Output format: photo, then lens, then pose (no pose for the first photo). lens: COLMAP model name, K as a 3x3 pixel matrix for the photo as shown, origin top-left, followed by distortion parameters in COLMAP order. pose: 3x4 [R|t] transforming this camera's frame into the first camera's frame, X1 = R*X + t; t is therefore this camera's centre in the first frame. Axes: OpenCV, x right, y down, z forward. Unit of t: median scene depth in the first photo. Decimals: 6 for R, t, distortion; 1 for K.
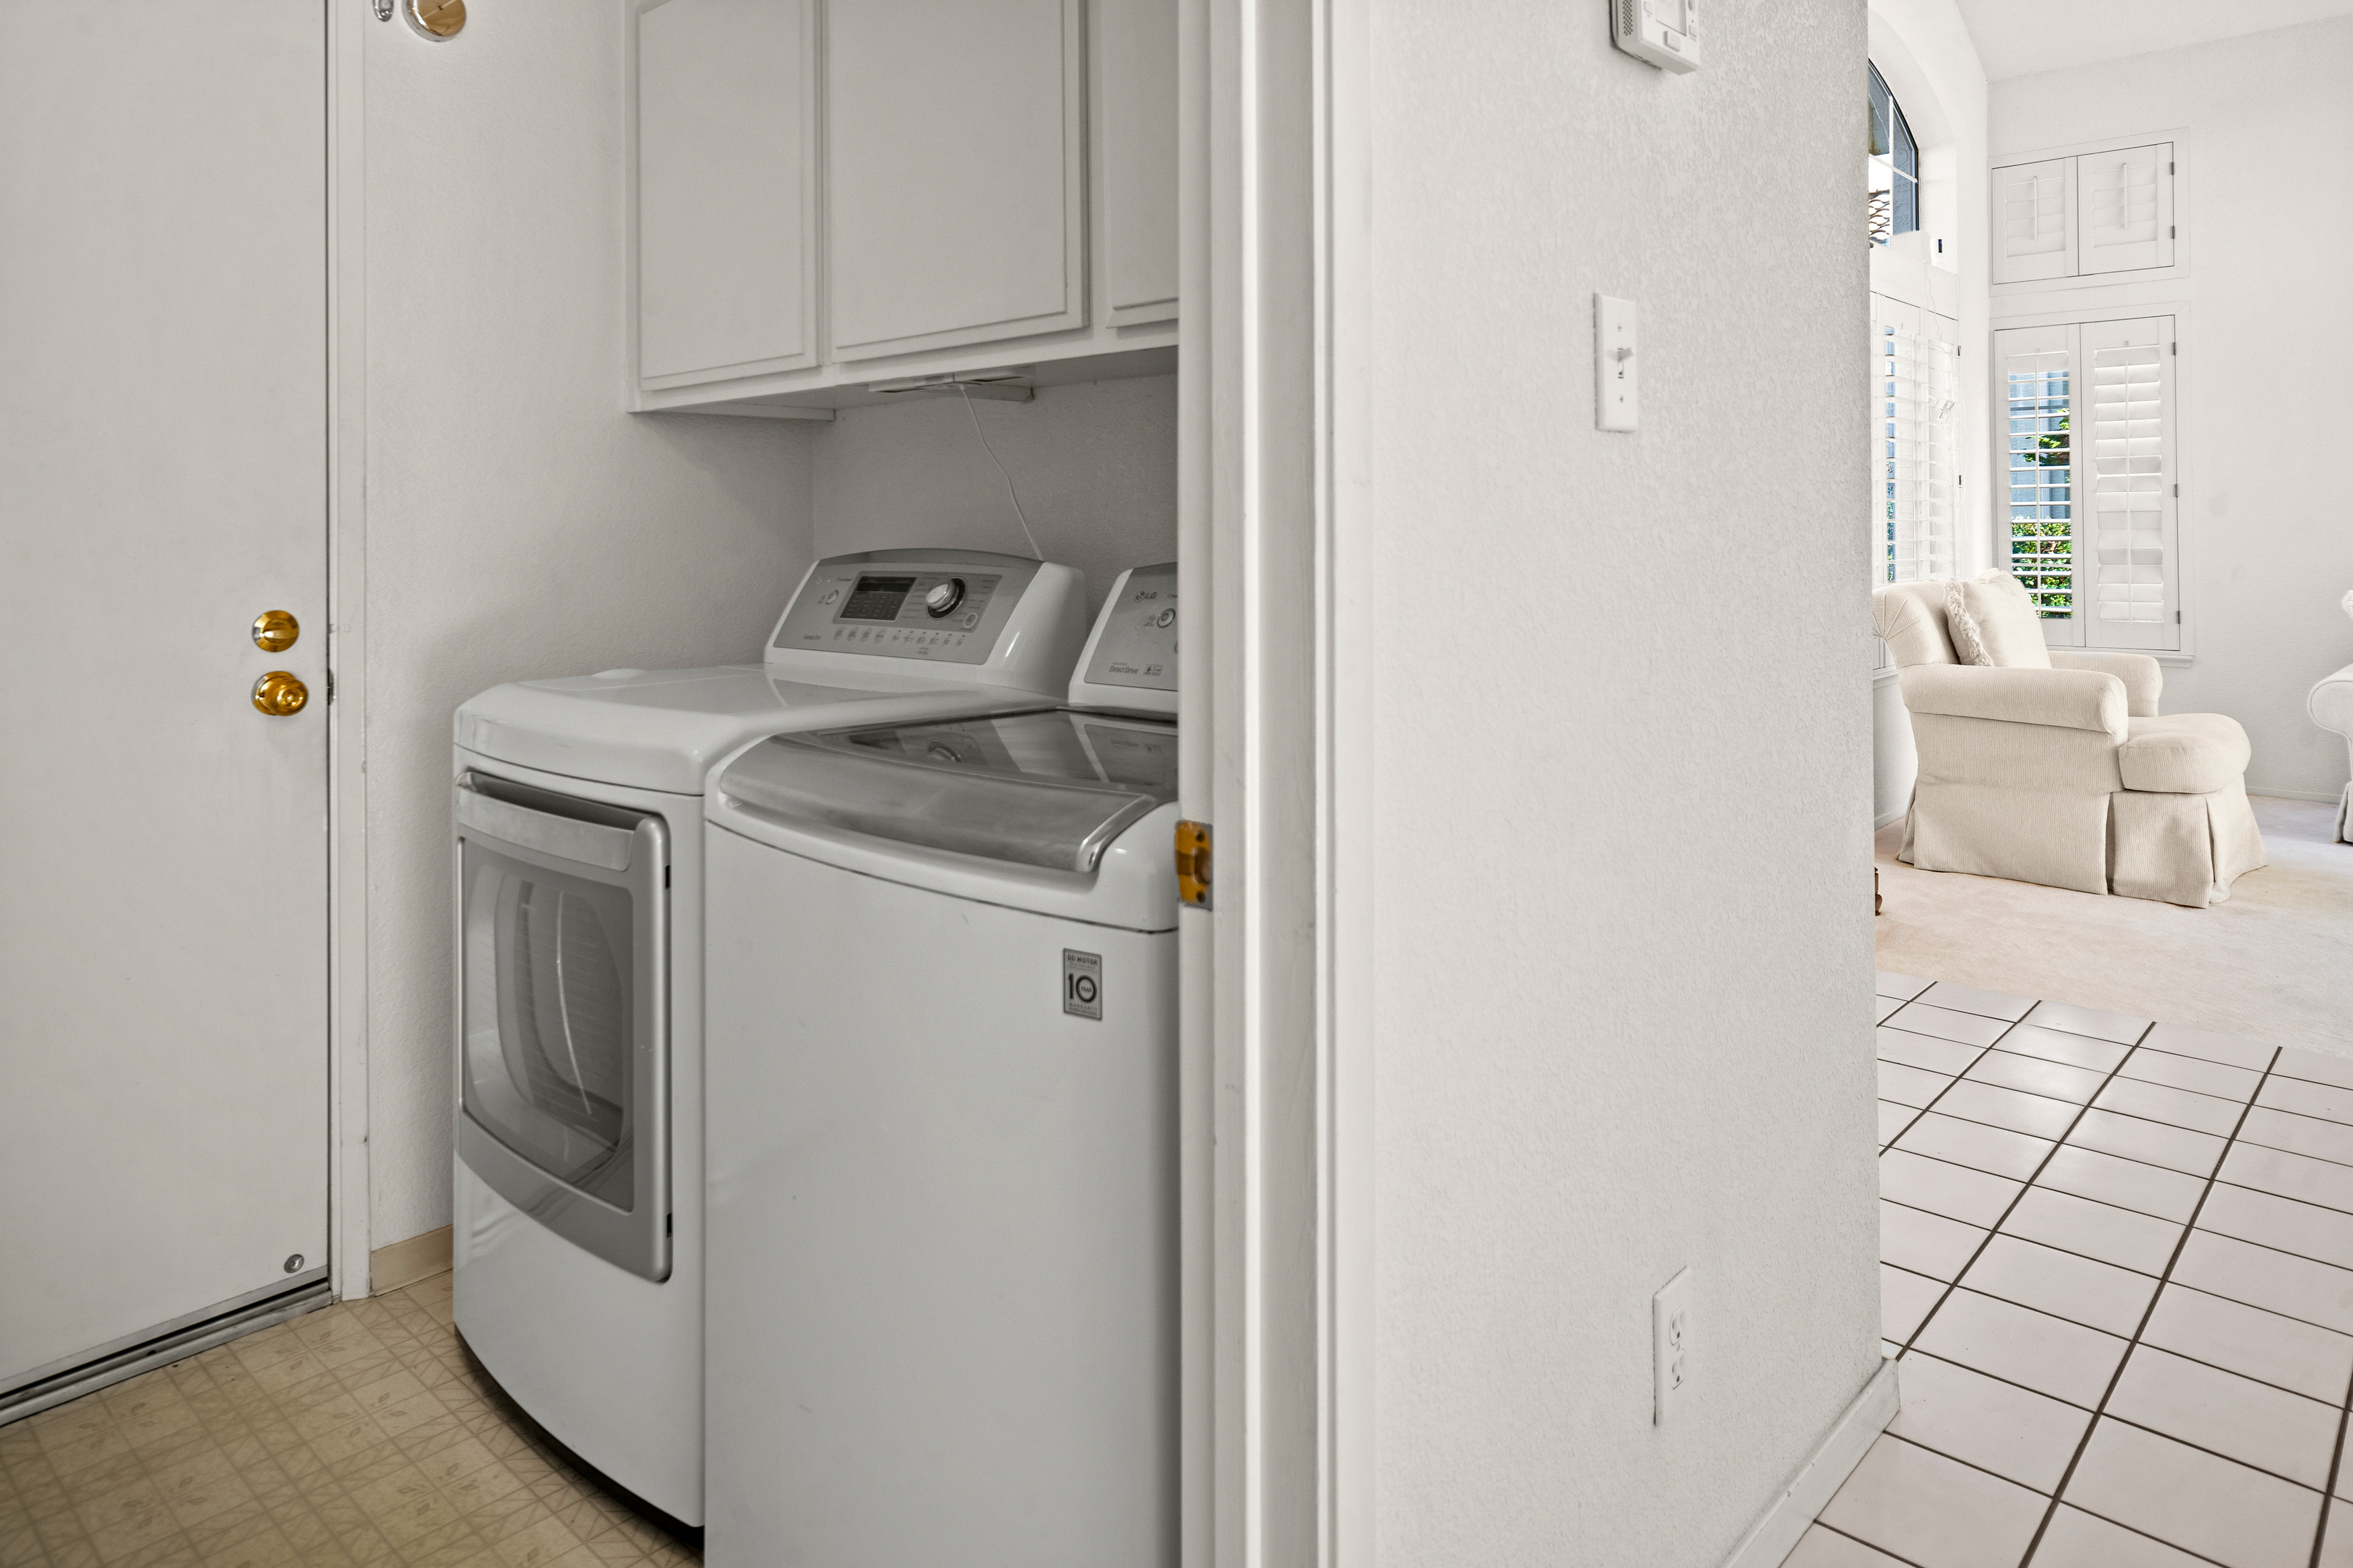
lens RADIAL K [[1457.1, 0, 1176.4], [0, 1457.1, 505.9], [0, 0, 1]] dist [0.000809, 0.004201]
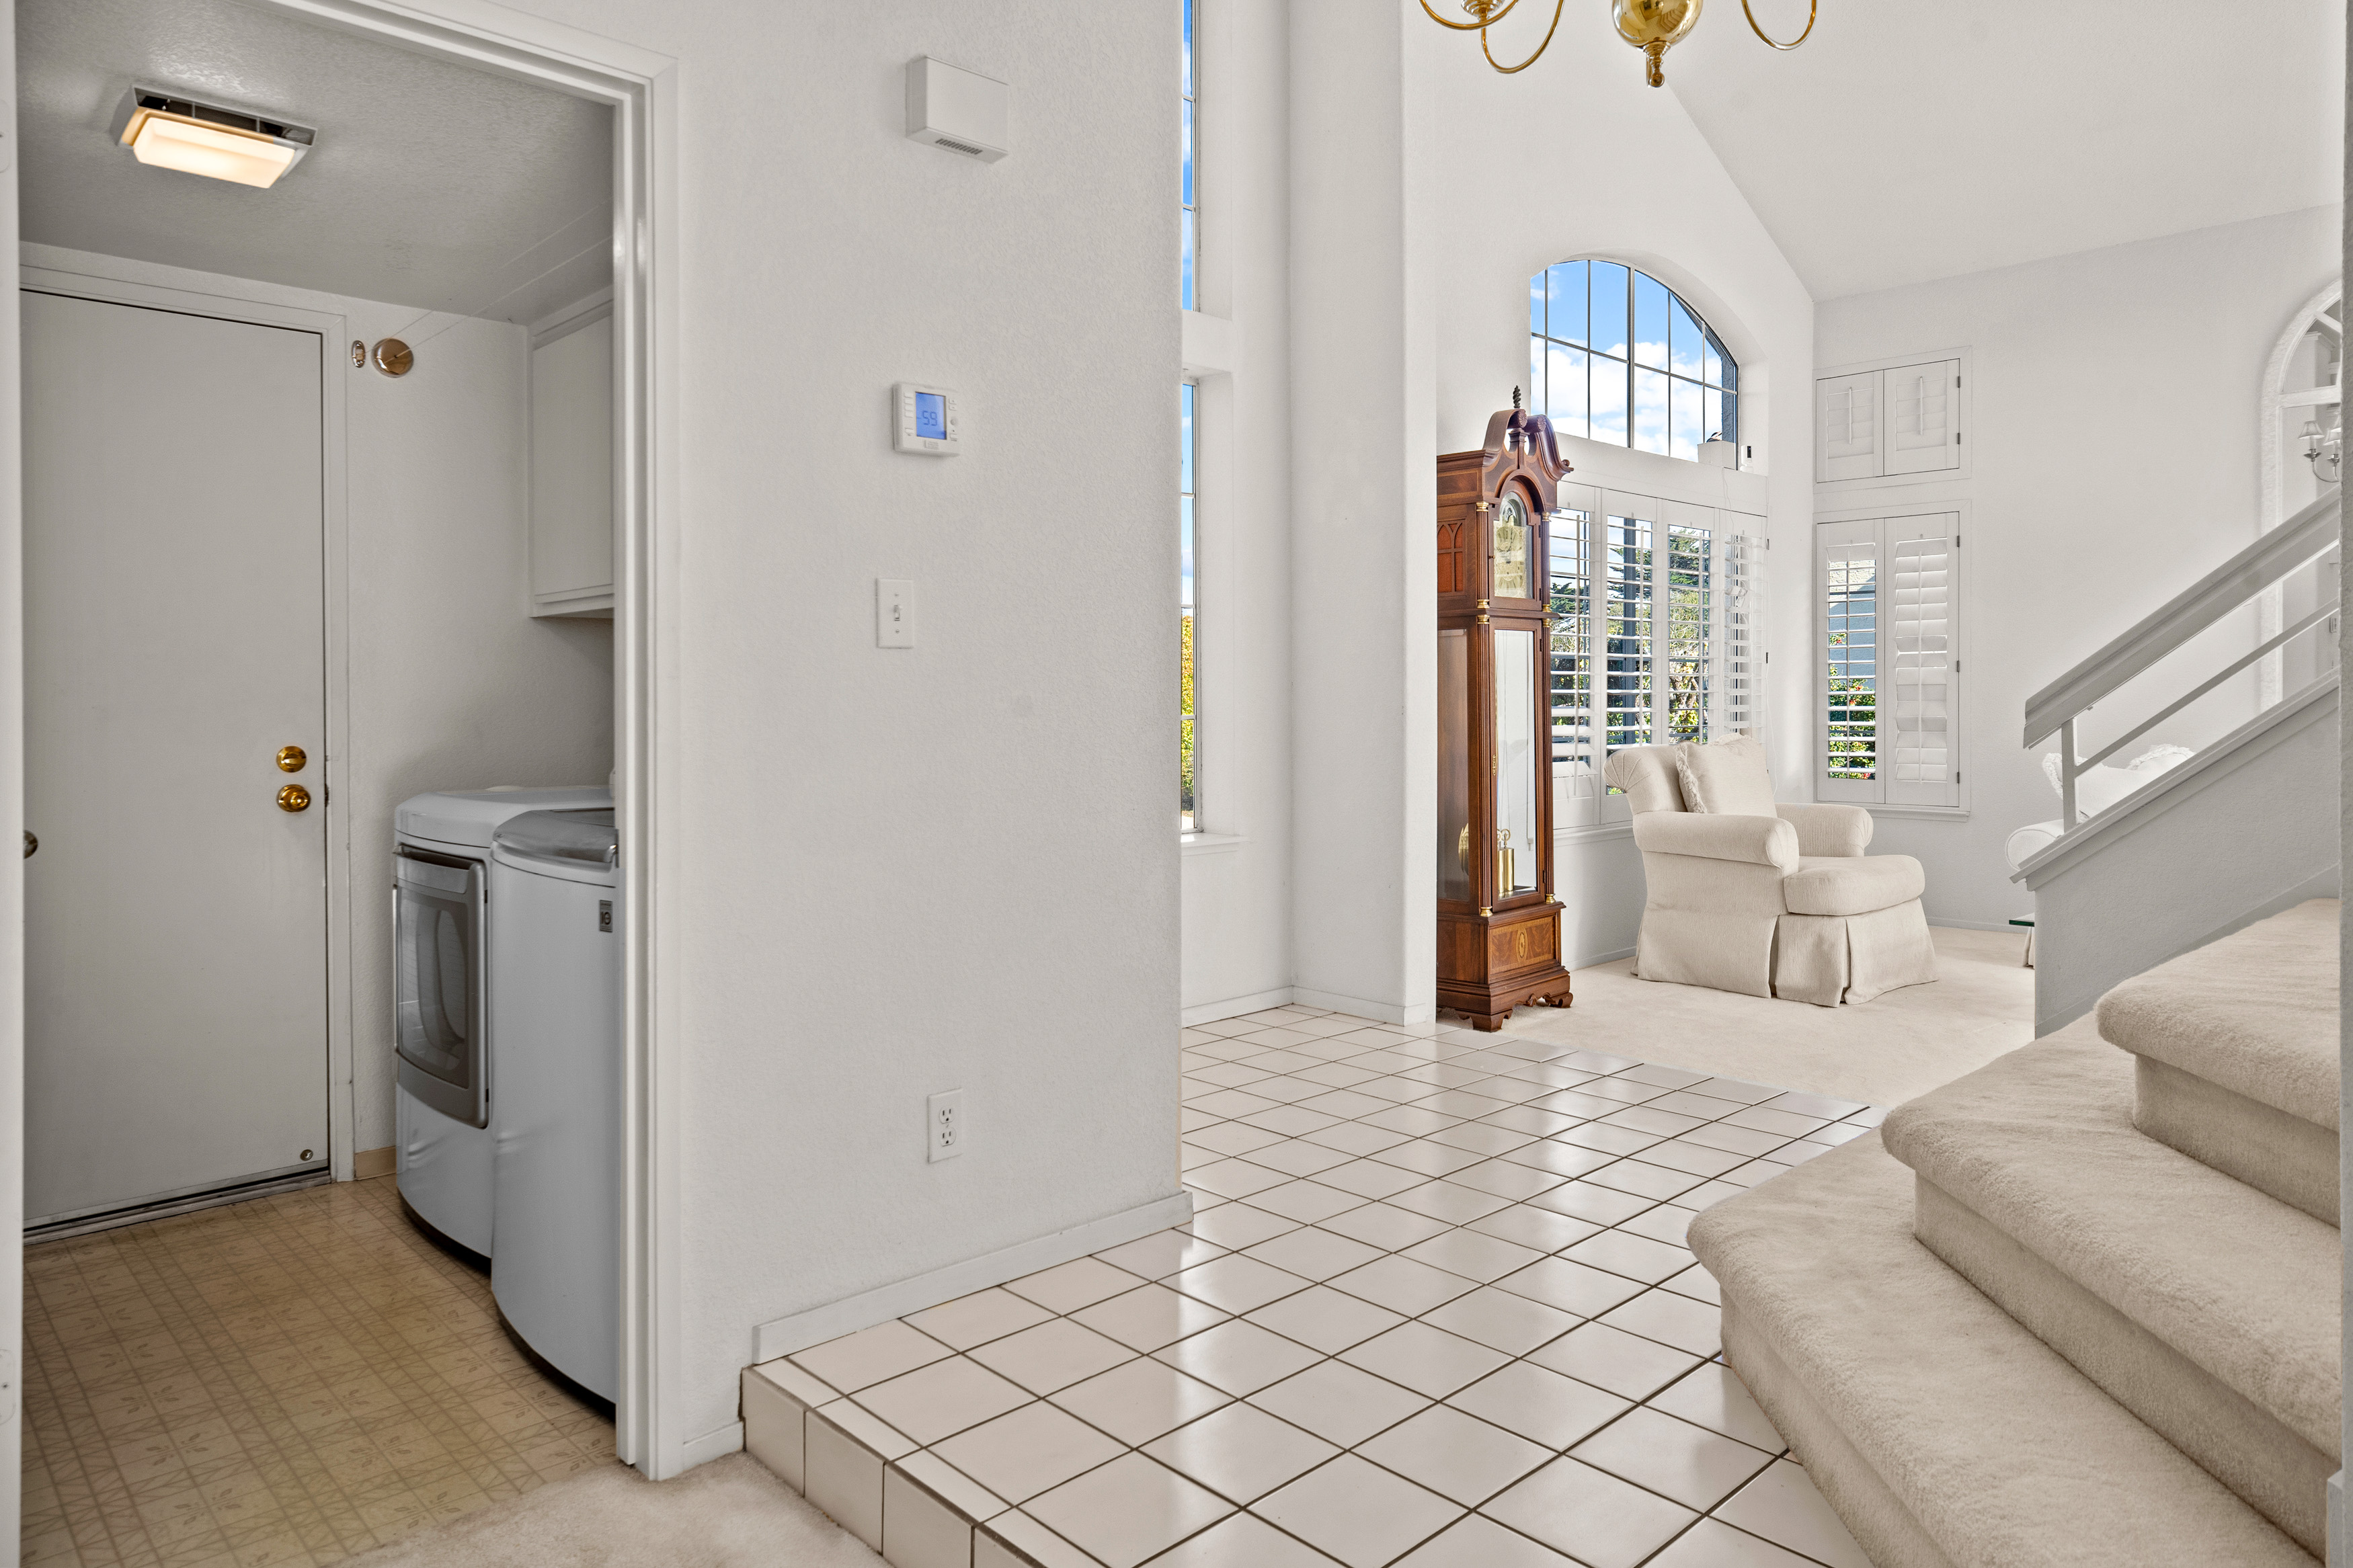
lens RADIAL K [[1458.8, 0, 1172.2], [0, 1458.8, 697.3], [0, 0, 1]] dist [-0.002996, -0.000478]
pose [[0.997512, 0.003706, -0.070399, 0.417392], [-0.002550, 0.999860, 0.016511, -0.009650], [0.070450, -0.016290, 0.997382, -0.476875]]
